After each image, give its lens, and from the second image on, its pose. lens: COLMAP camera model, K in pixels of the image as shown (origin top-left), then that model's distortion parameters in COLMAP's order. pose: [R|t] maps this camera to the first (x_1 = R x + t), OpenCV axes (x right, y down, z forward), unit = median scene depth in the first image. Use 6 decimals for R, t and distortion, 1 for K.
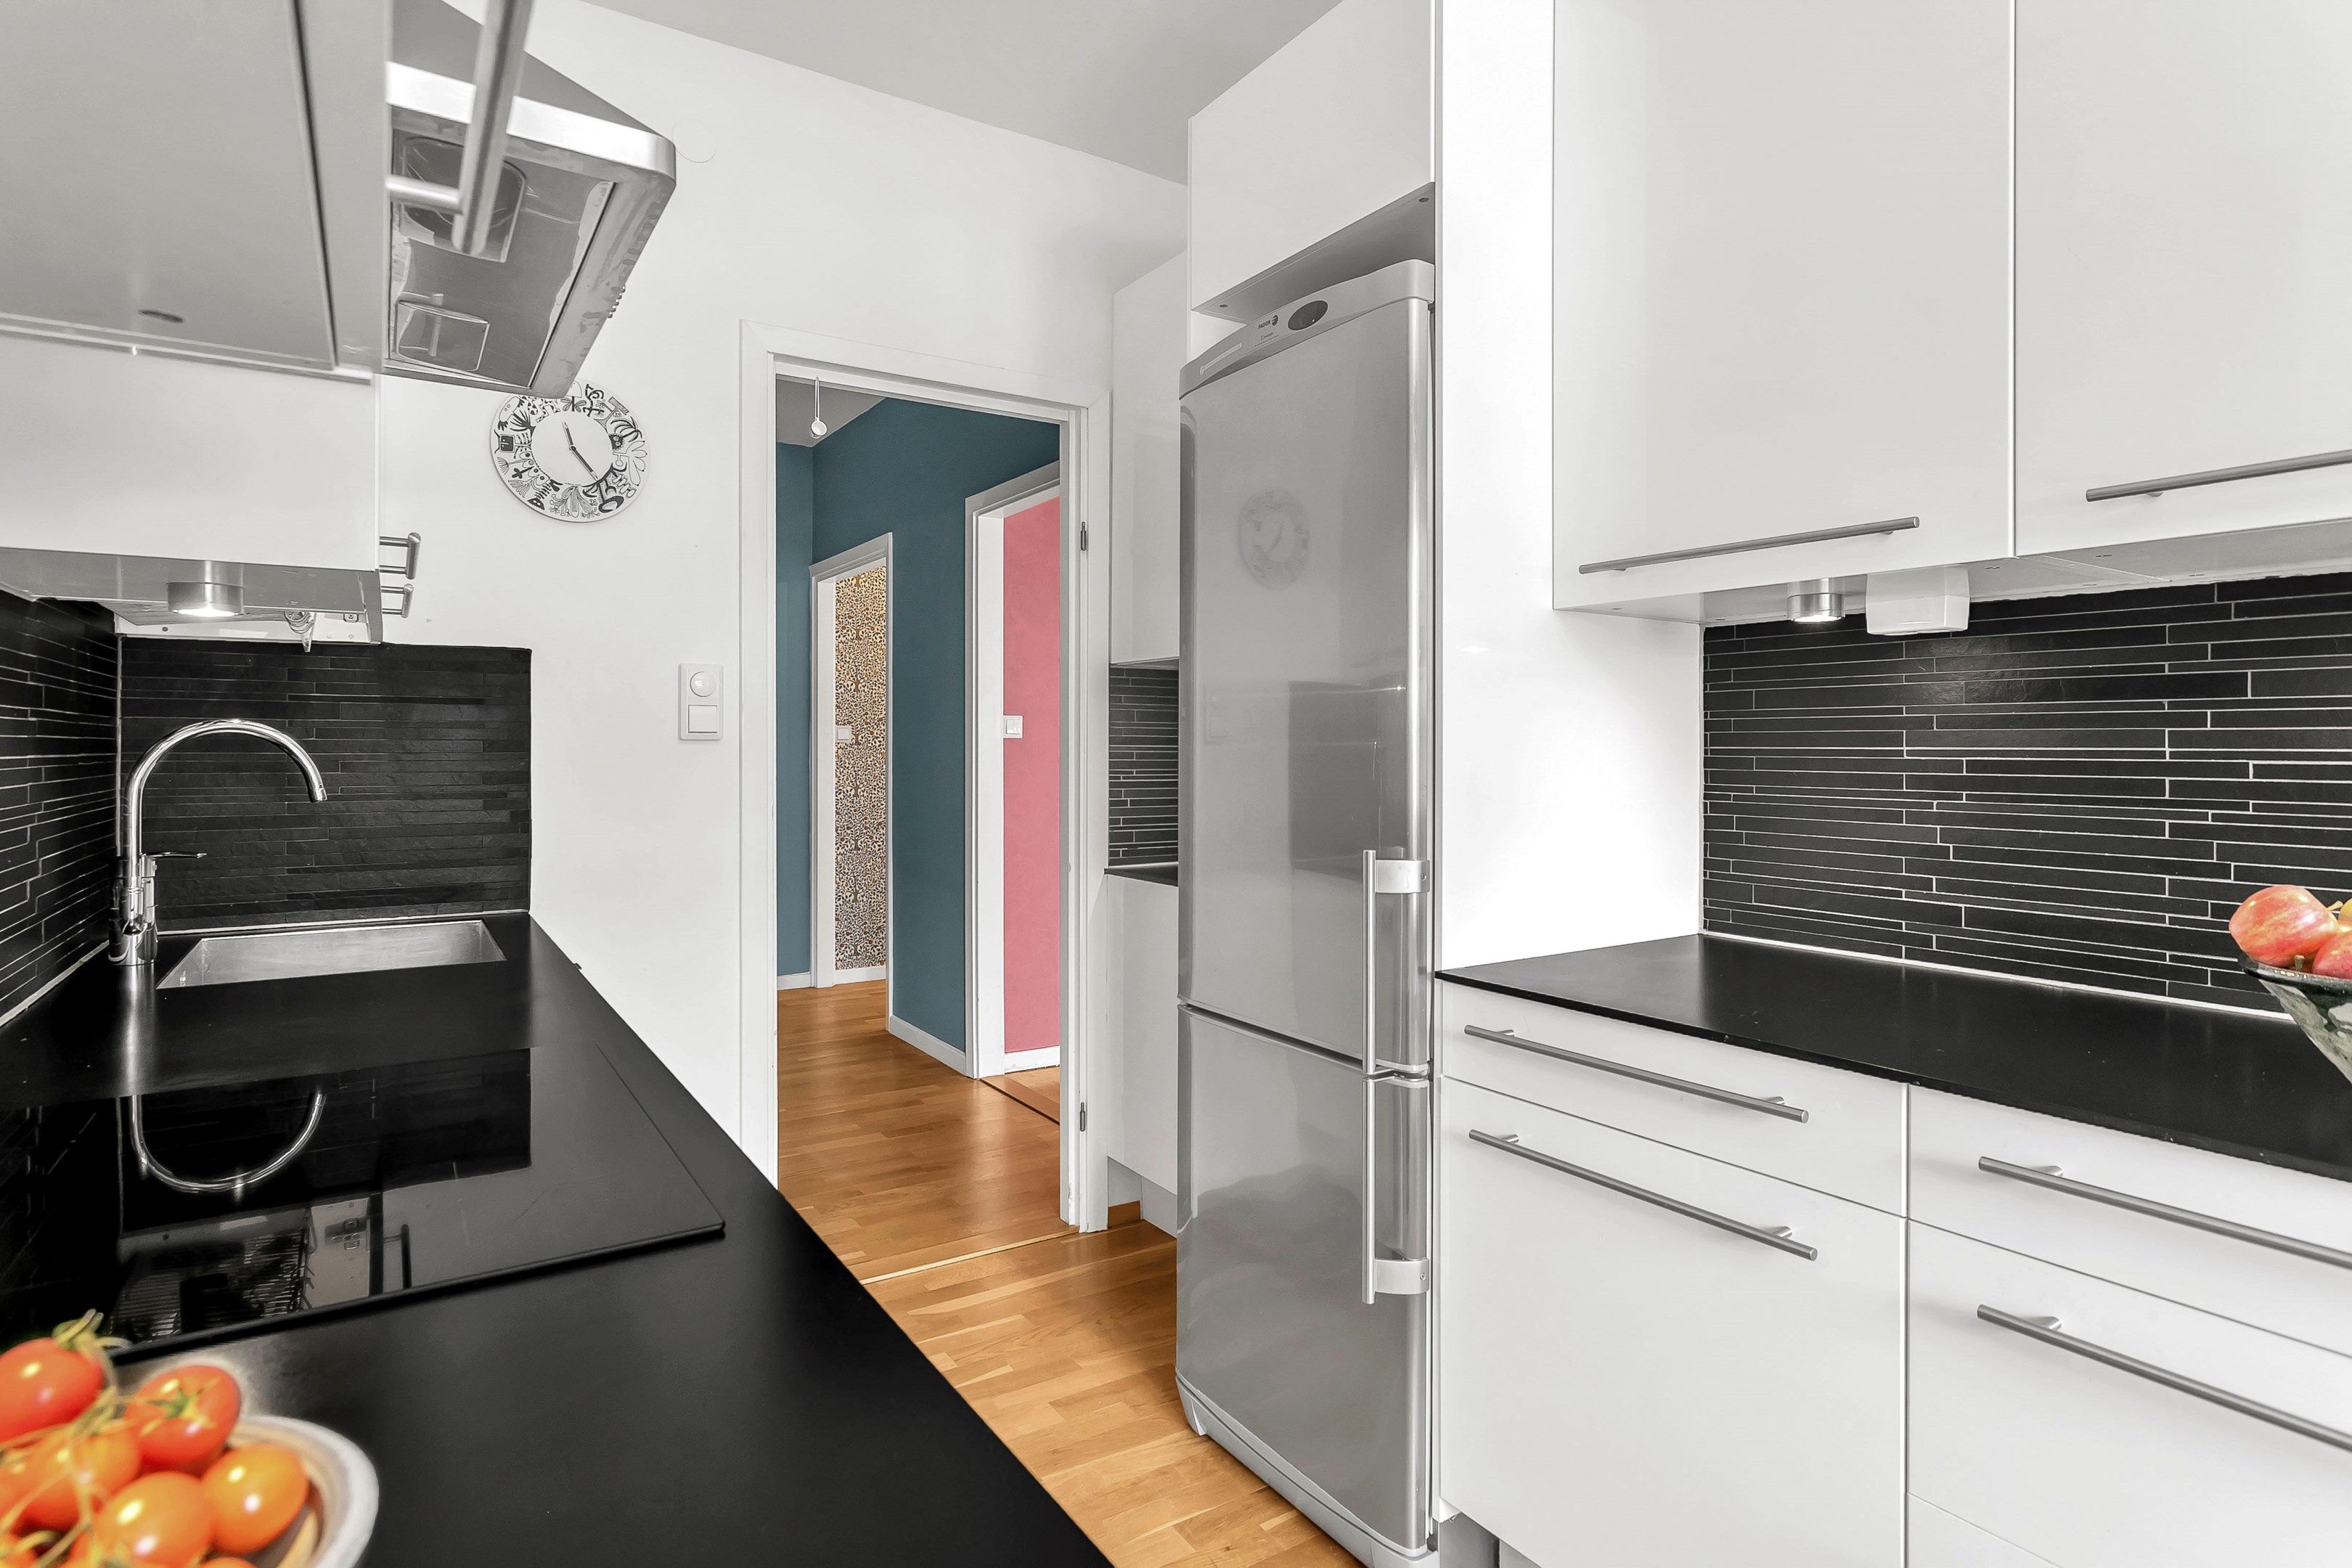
lens RADIAL K [[1214.9, 0, 1165.6], [0, 1214.9, 750.5], [0, 0, 1]] dist [0.002966, 0.001562]
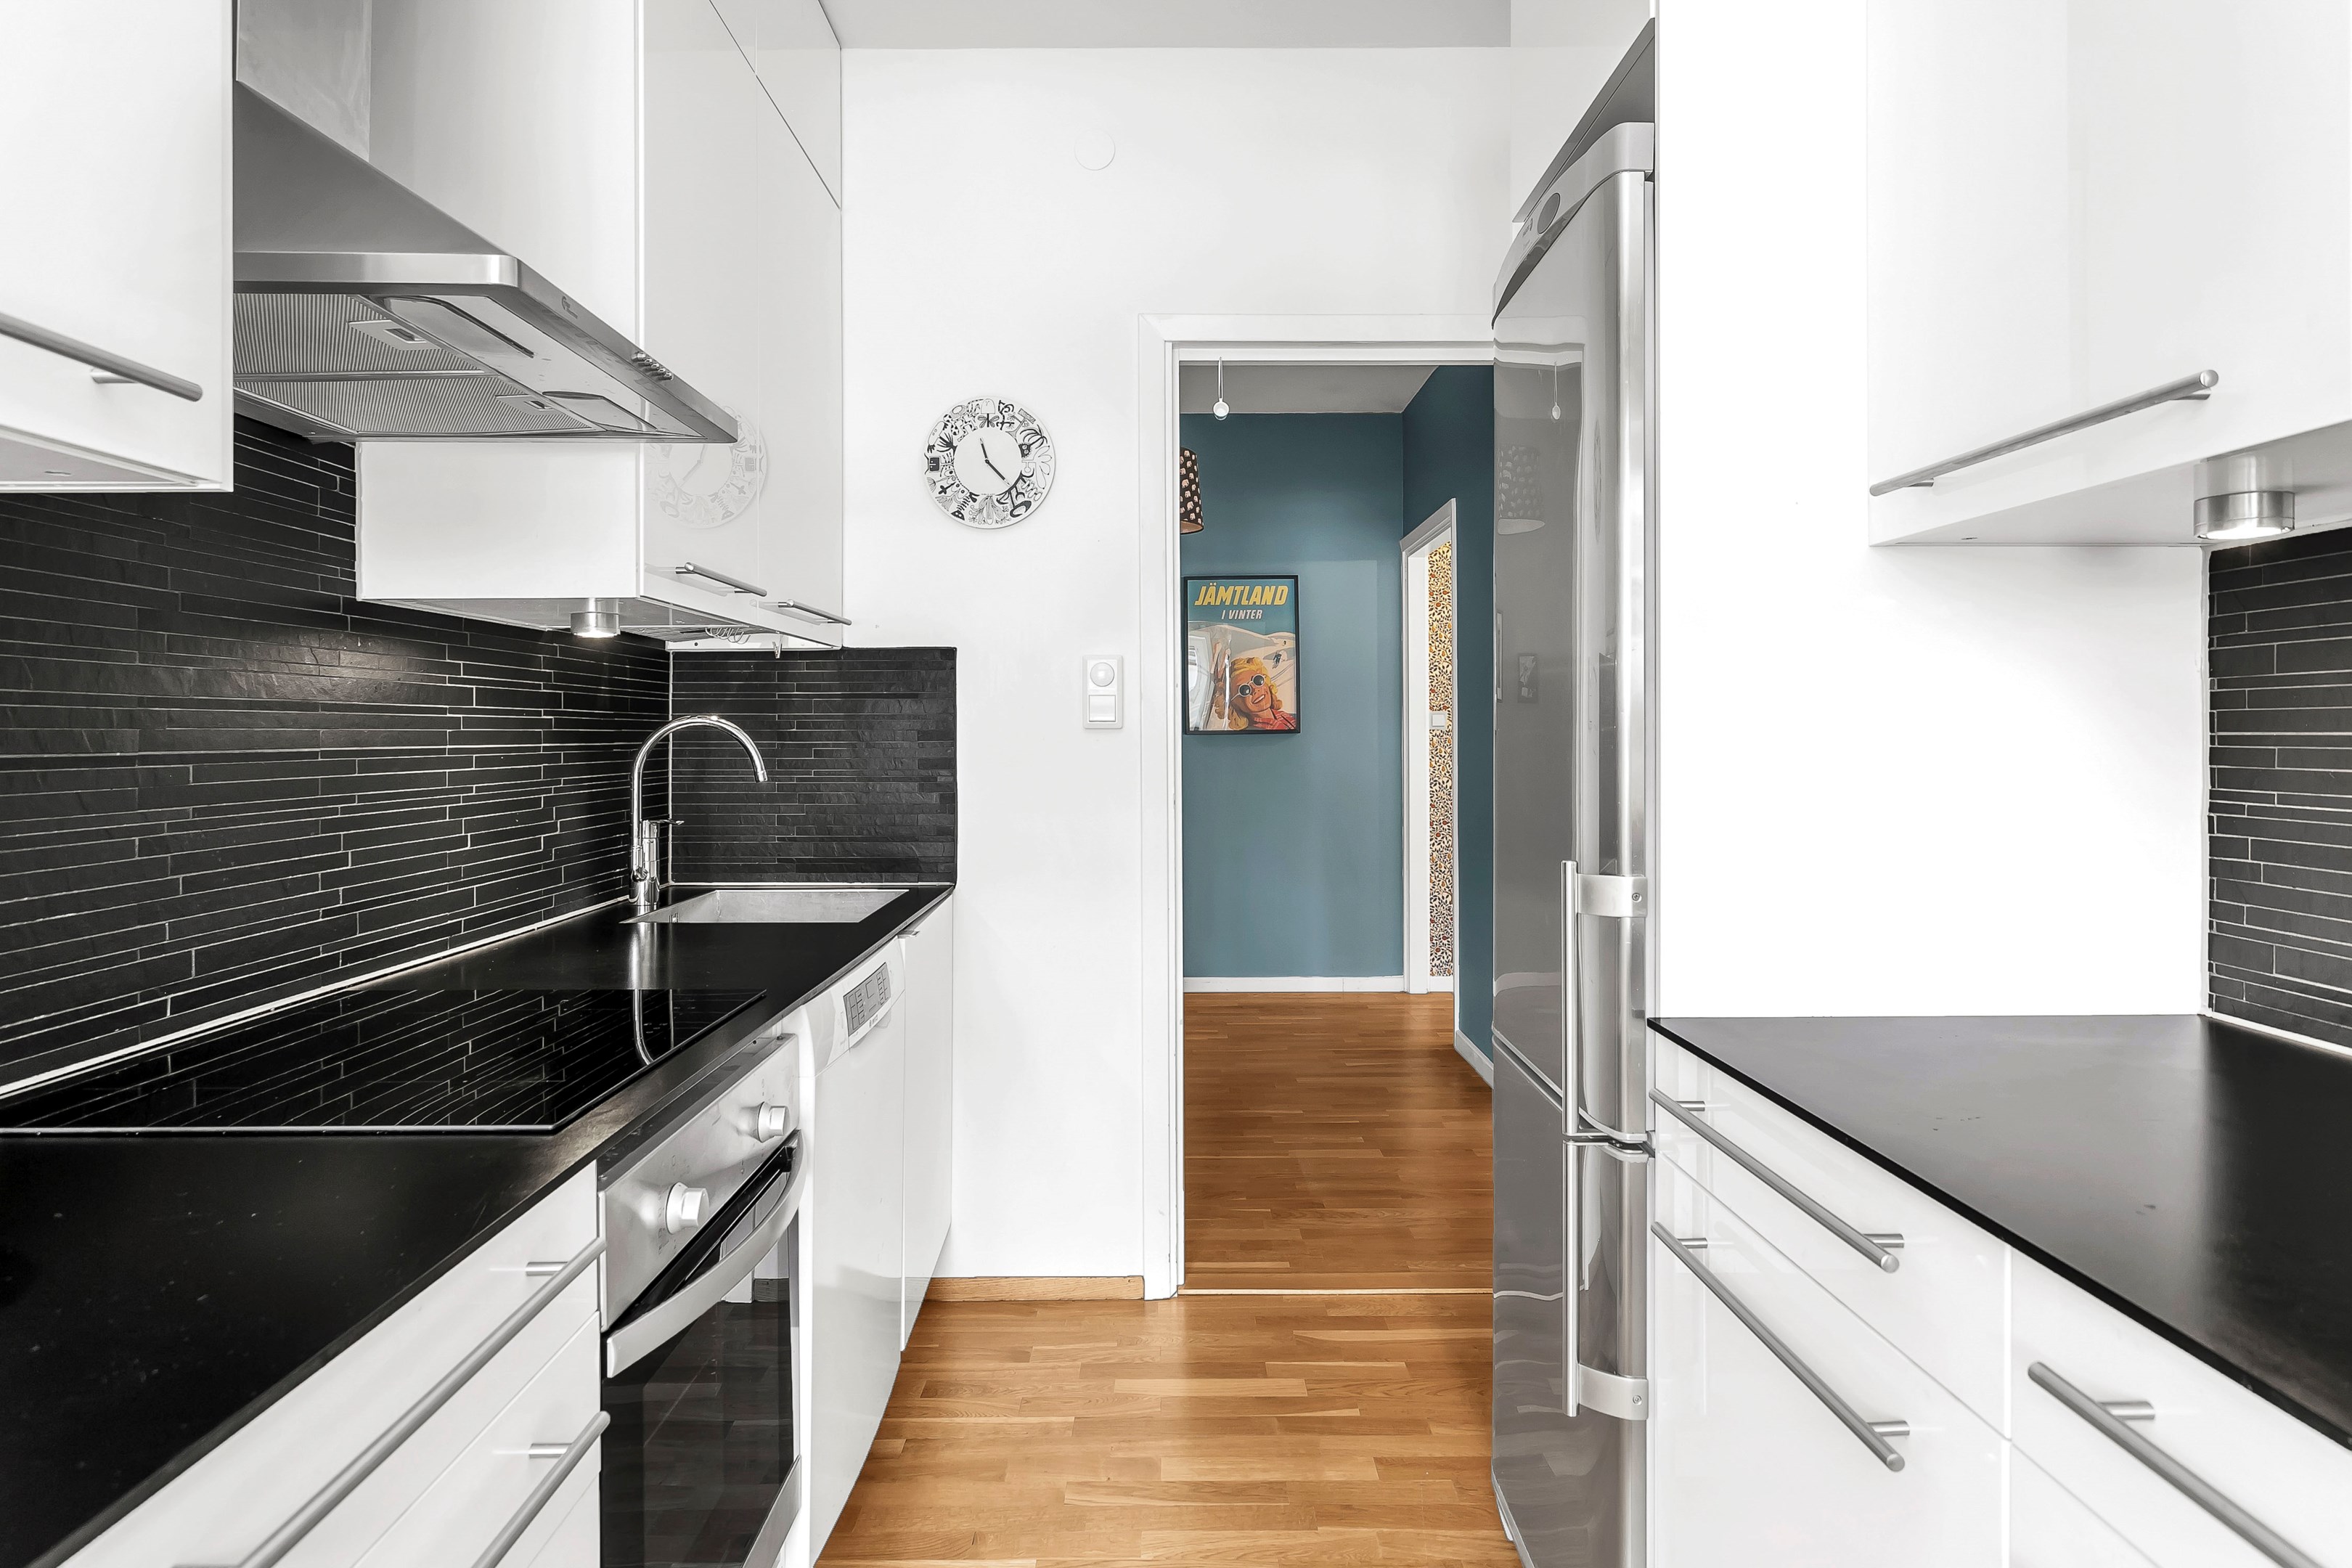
lens RADIAL K [[1364.5, 0, 1172.9], [0, 1364.5, 743.2], [0, 0, 1]] dist [0.000643, 0.002988]
pose [[0.842919, 0.000479, -0.538040, 0.351463], [0.001943, 0.999990, 0.003934, -0.001032], [0.538037, -0.004361, 0.842910, 0.068251]]
